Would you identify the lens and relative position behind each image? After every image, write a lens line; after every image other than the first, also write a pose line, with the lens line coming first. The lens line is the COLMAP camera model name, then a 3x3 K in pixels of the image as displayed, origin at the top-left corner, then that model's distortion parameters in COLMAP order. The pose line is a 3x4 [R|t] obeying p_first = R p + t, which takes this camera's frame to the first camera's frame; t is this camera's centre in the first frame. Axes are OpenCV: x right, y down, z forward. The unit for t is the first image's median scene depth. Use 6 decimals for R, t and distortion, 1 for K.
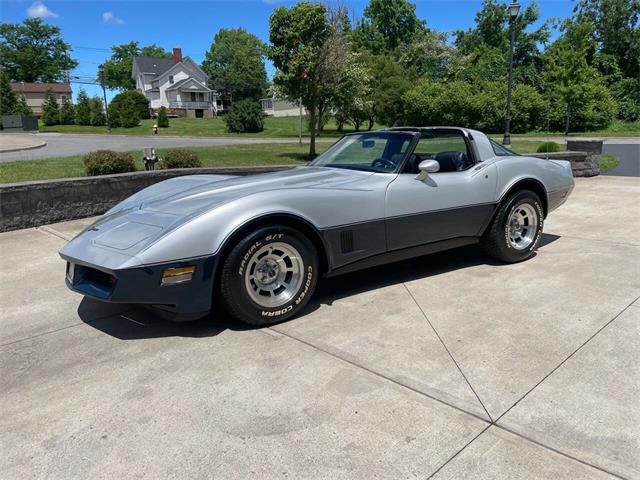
lens RADIAL K [[487.7, 0, 325.6], [0, 487.7, 240.9], [0, 0, 1]] dist [0.091432, -0.127209]
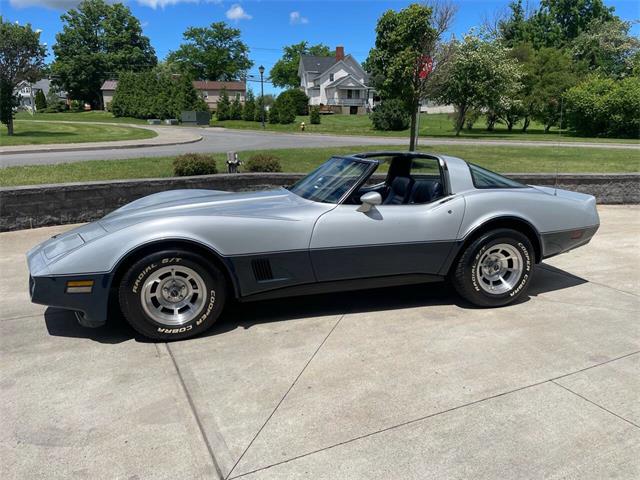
lens RADIAL K [[489.8, 0, 325.3], [0, 489.8, 242.5], [0, 0, 1]] dist [0.085224, -0.121147]
pose [[0.948572, 0.092920, -0.302618, 0.185194], [-0.089404, 0.995669, 0.025484, -0.036150], [0.303675, 0.002882, 0.952771, 0.025334]]
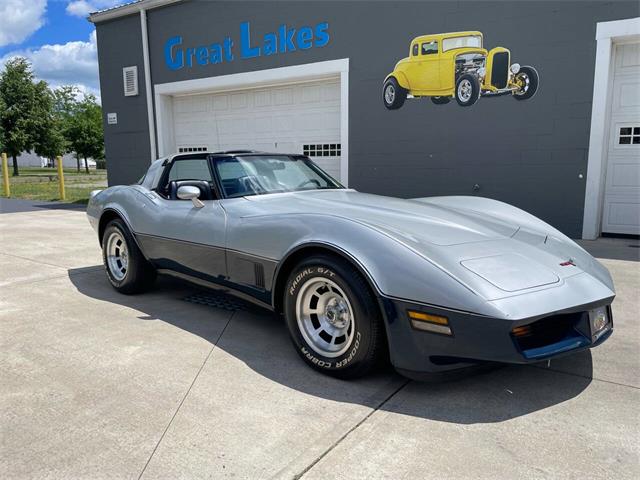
lens RADIAL K [[489.8, 0, 325.3], [0, 489.8, 242.5], [0, 0, 1]] dist [0.085224, -0.121147]
pose [[-0.208865, -0.131885, 0.969011, -0.420204], [0.220619, 0.958967, 0.178072, -0.101813], [-0.952734, 0.250975, -0.171198, 0.551418]]
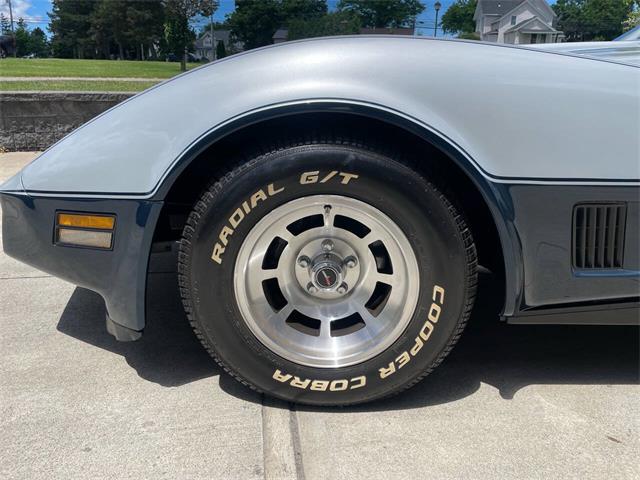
lens RADIAL K [[486.1, 0, 321.6], [0, 486.1, 242.8], [0, 0, 1]] dist [0.090903, -0.122155]
pose [[0.801628, 0.220934, -0.555500, 0.030629], [-0.165432, 0.974900, 0.149007, -0.004904], [0.574478, -0.027551, 0.818056, 0.248650]]
